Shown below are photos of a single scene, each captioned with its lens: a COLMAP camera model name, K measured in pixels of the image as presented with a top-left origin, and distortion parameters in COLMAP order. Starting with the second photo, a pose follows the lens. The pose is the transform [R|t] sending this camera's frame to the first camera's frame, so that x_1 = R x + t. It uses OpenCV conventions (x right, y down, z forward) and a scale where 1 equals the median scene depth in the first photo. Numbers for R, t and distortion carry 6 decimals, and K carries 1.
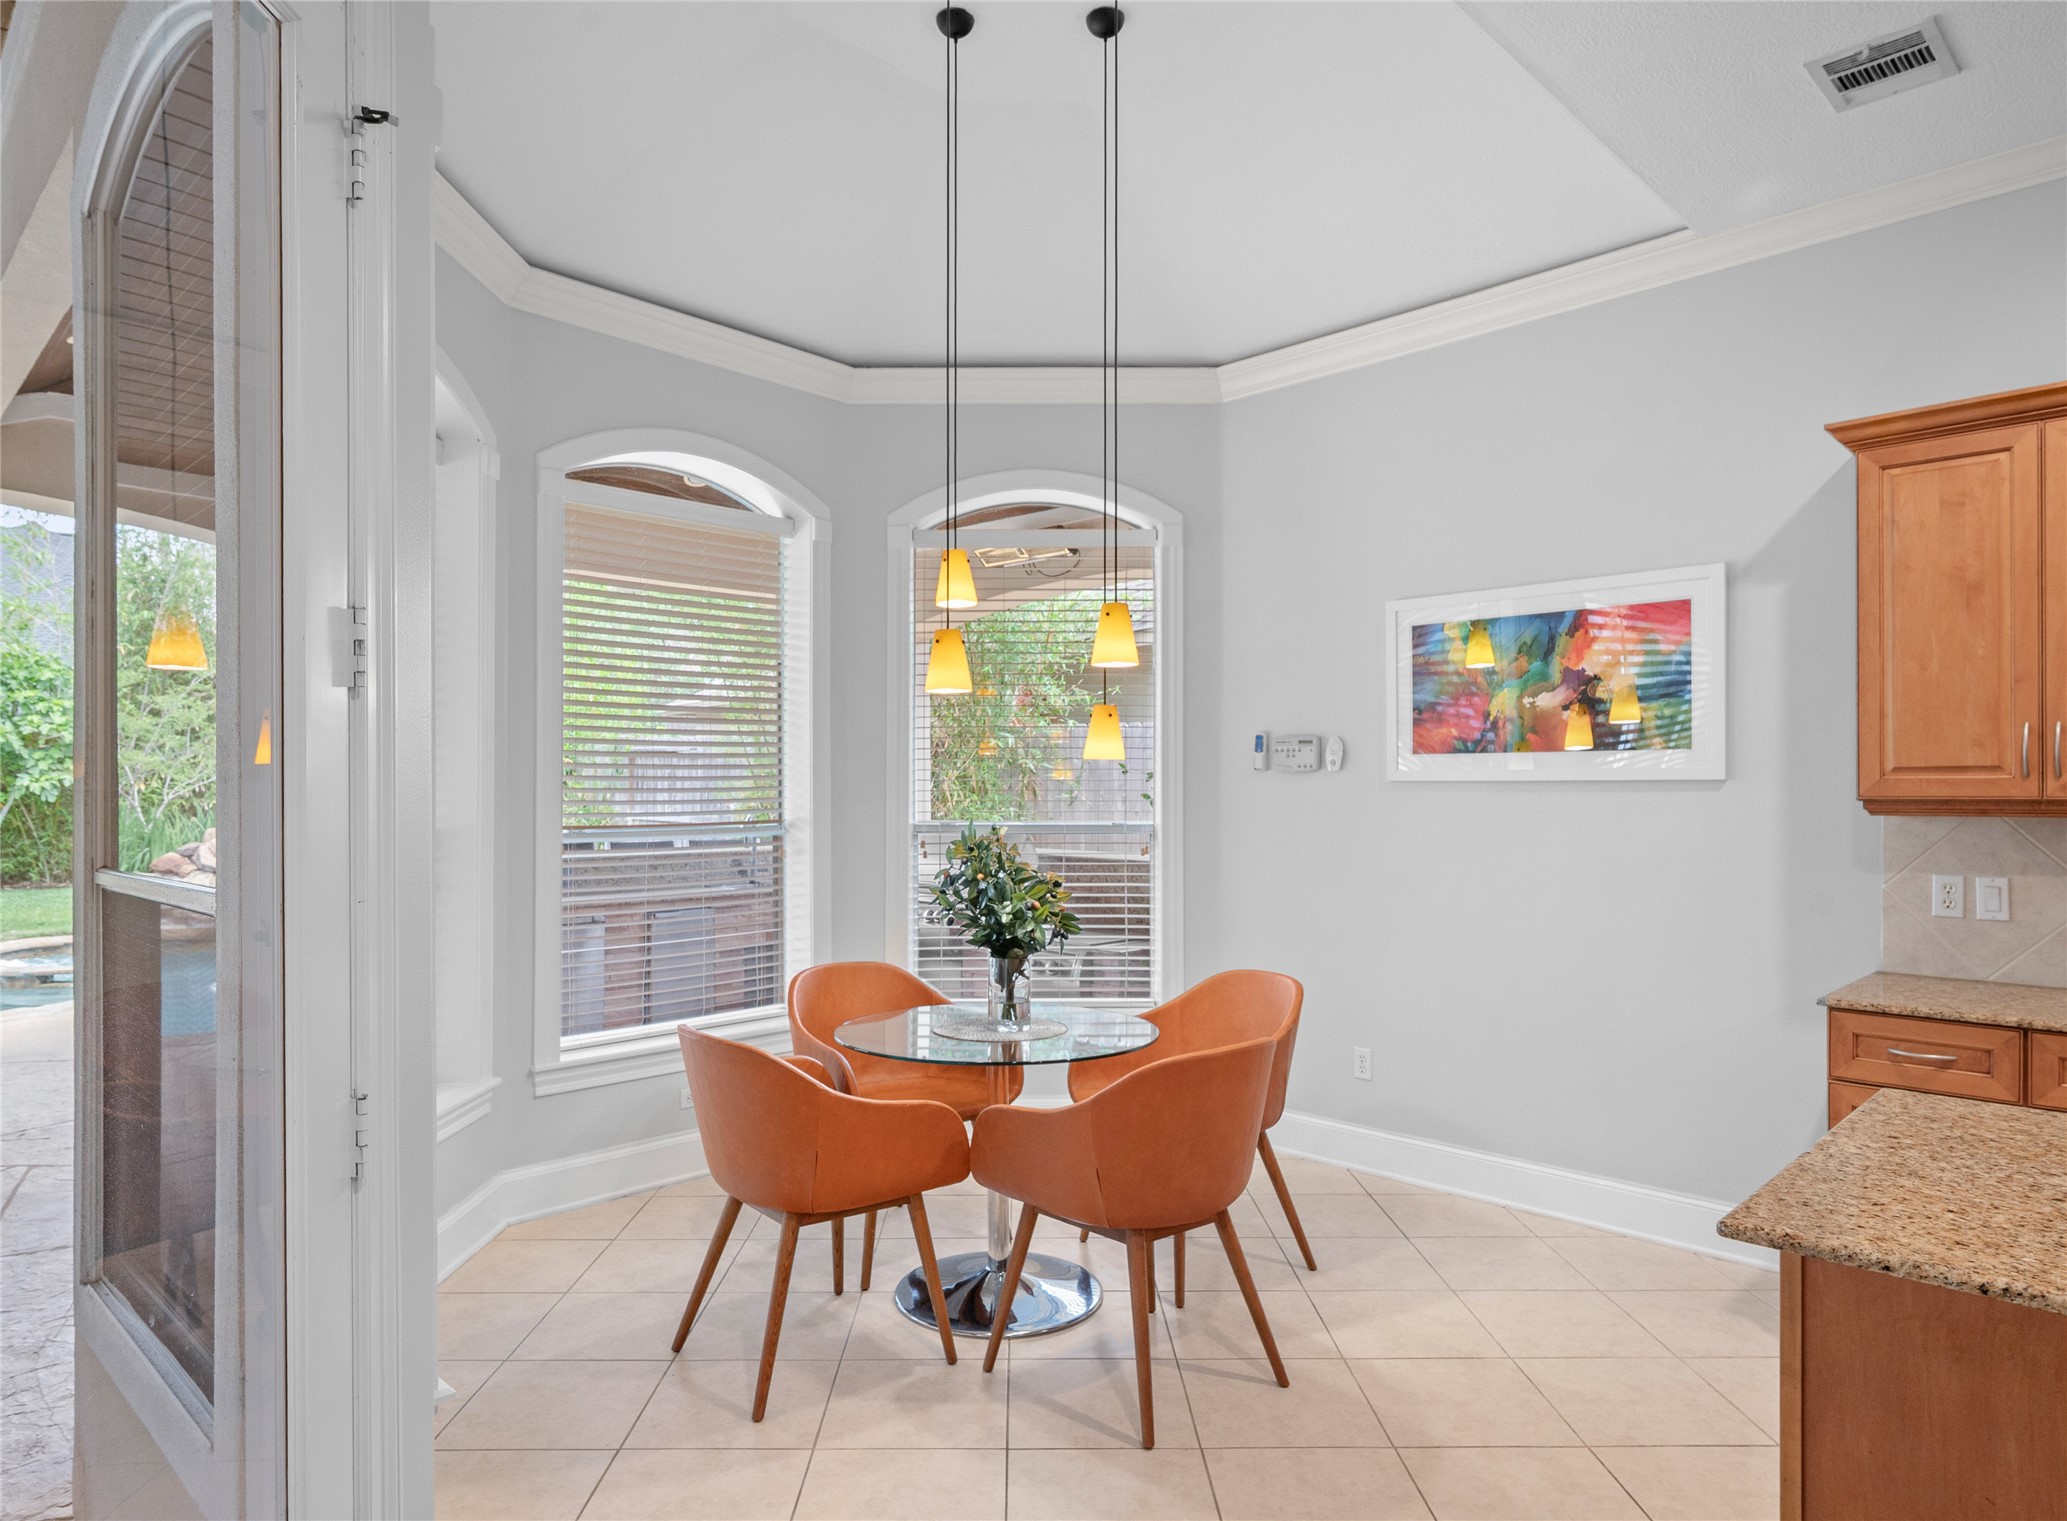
lens RADIAL K [[1267.0, 0, 1028.7], [0, 1267.0, 779.1], [0, 0, 1]] dist [0.008916, 0.002019]
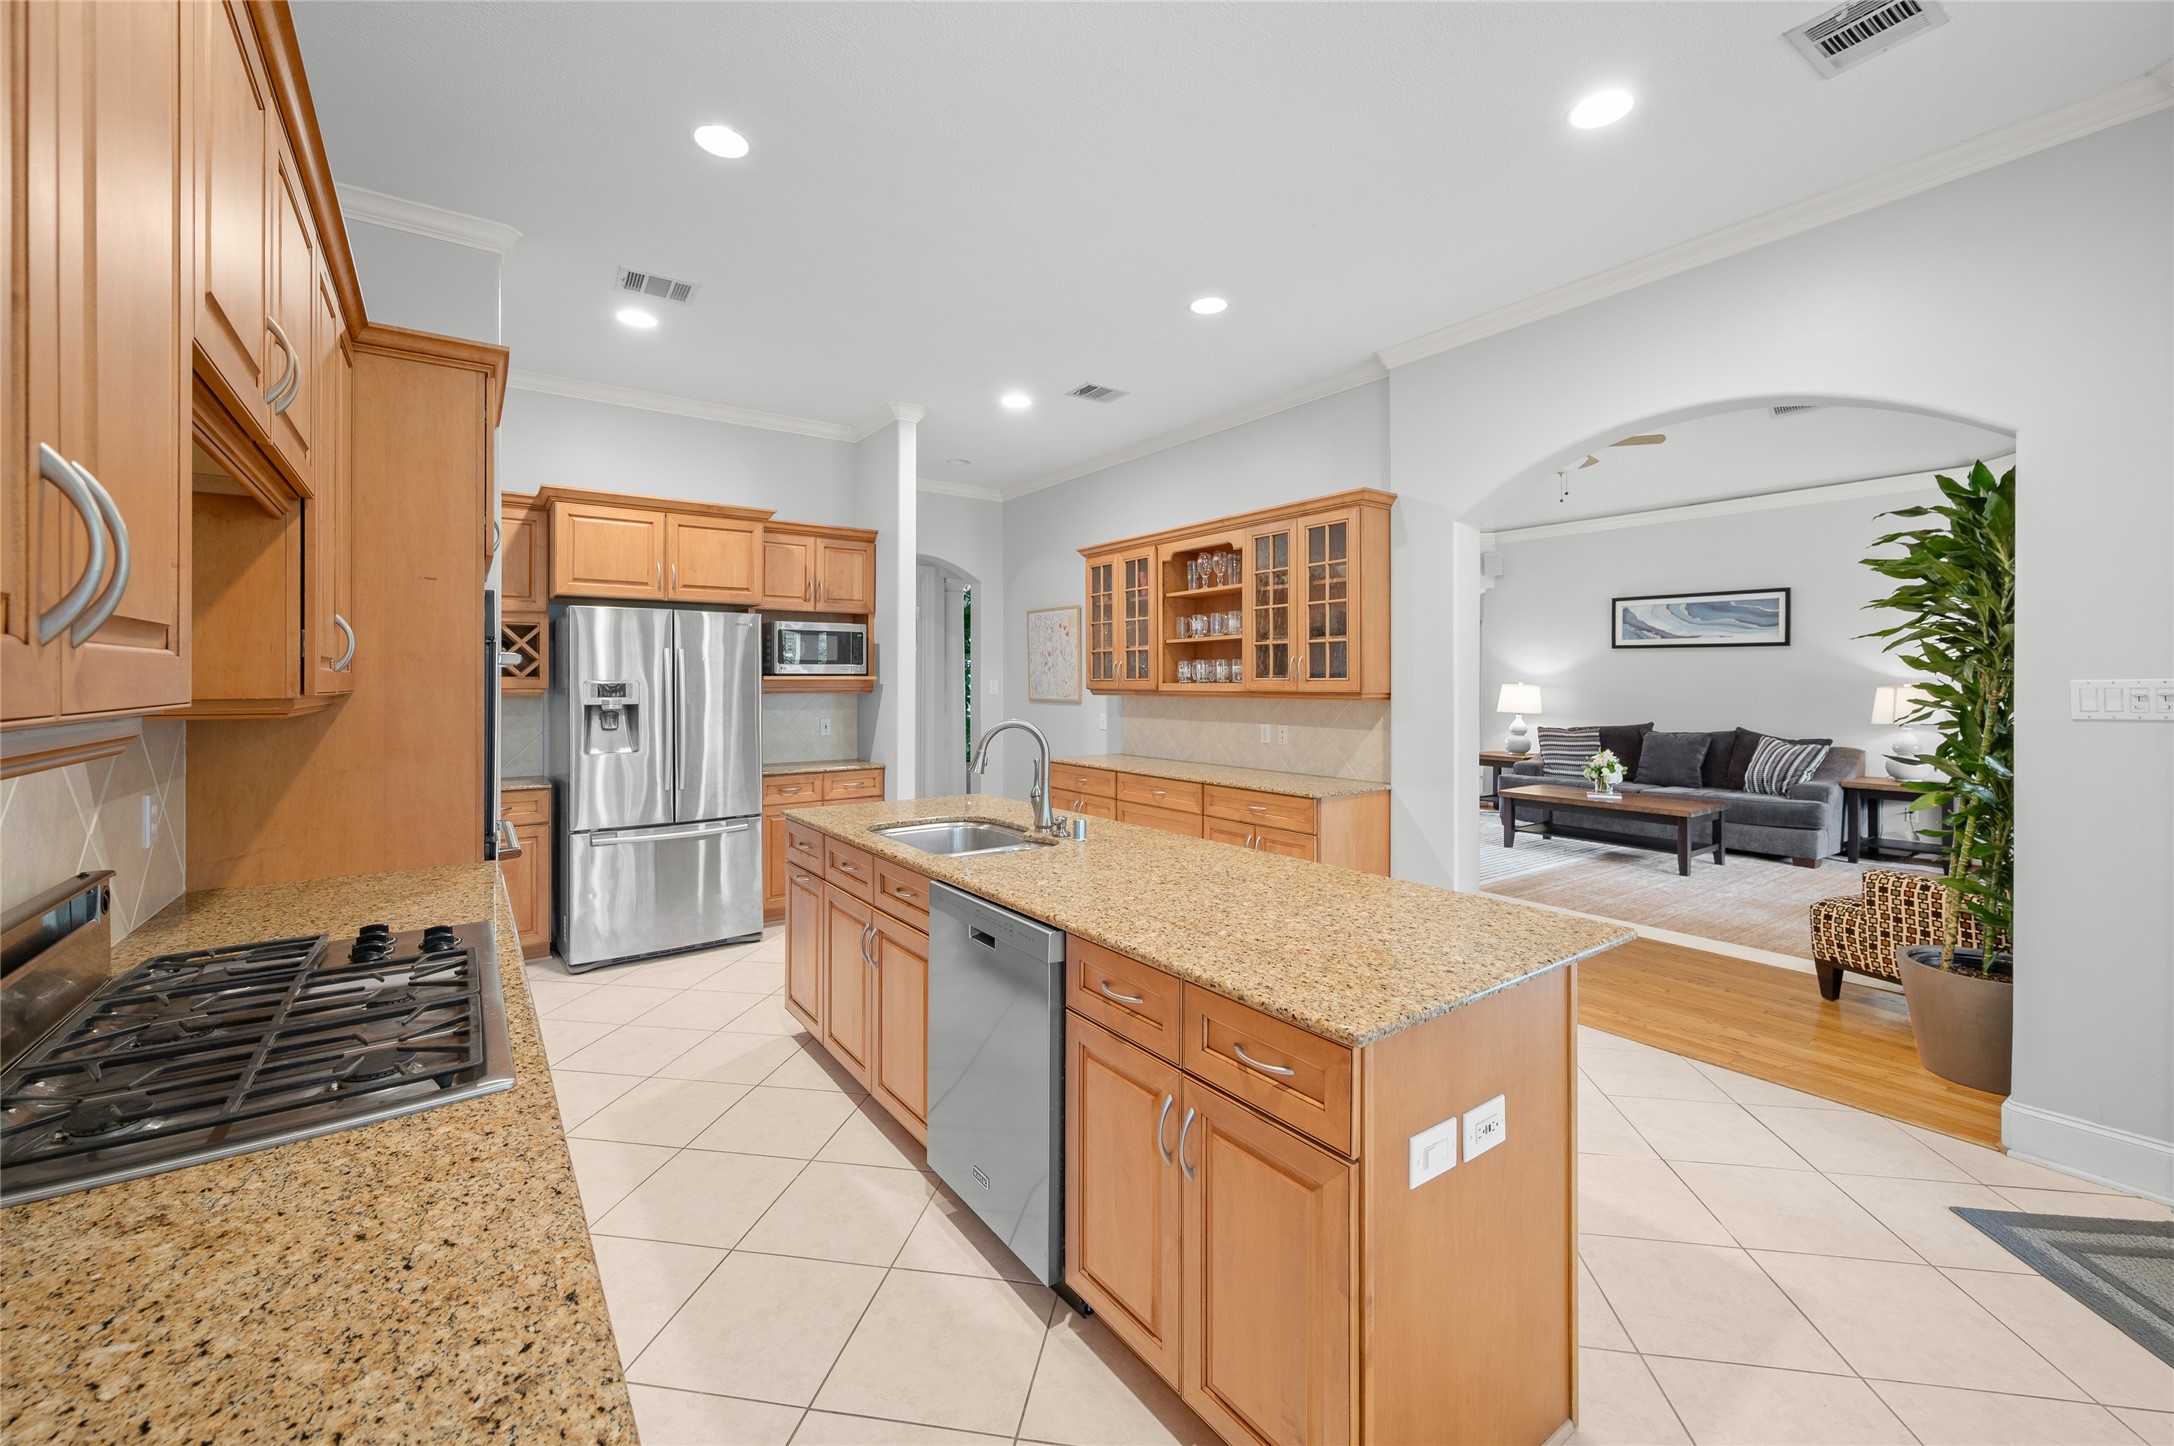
lens RADIAL K [[875.0, 0, 1093.1], [0, 875.0, 677.3], [0, 0, 1]] dist [0.000187, 0.000428]
pose [[-0.986526, -0.000213, 0.163602, 0.531873], [-0.002636, 0.999890, -0.014592, 0.008116], [-0.163581, -0.014826, -0.986419, 1.141706]]
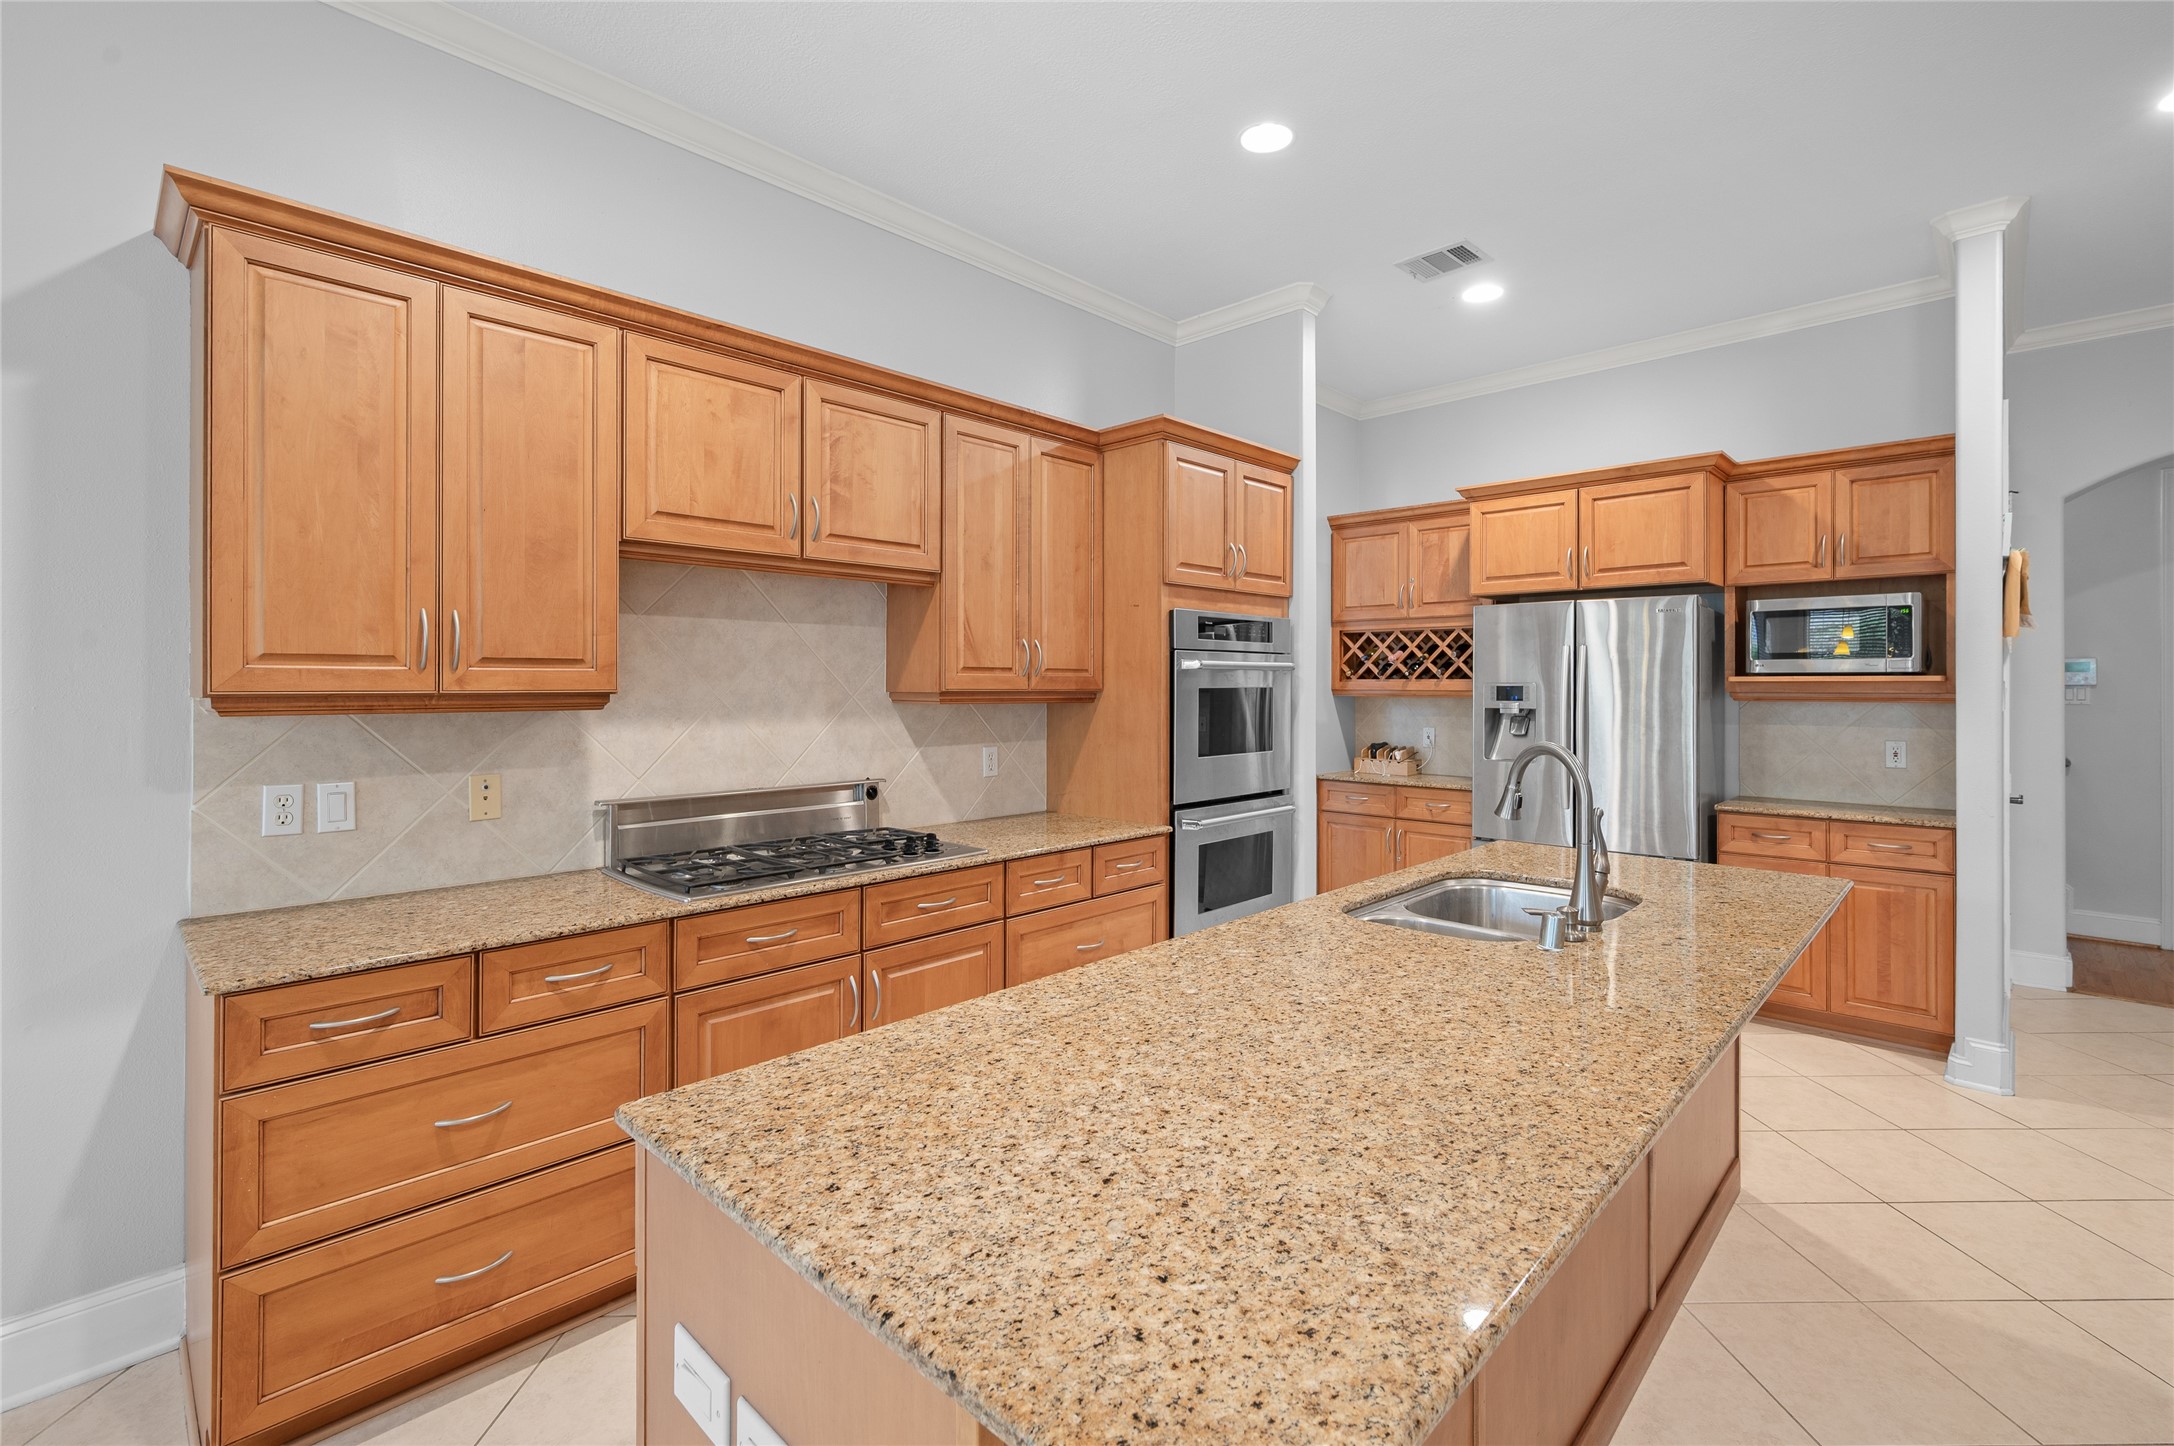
lens RADIAL K [[953.8, 0, 1084.9], [0, 953.8, 683.4], [0, 0, 1]] dist [0.001902, -0.000556]
pose [[-0.018667, -0.001059, 0.999825, 0.094596], [-0.012083, 0.999927, 0.000834, 0.002270], [-0.999753, -0.012066, -0.018679, 0.530705]]
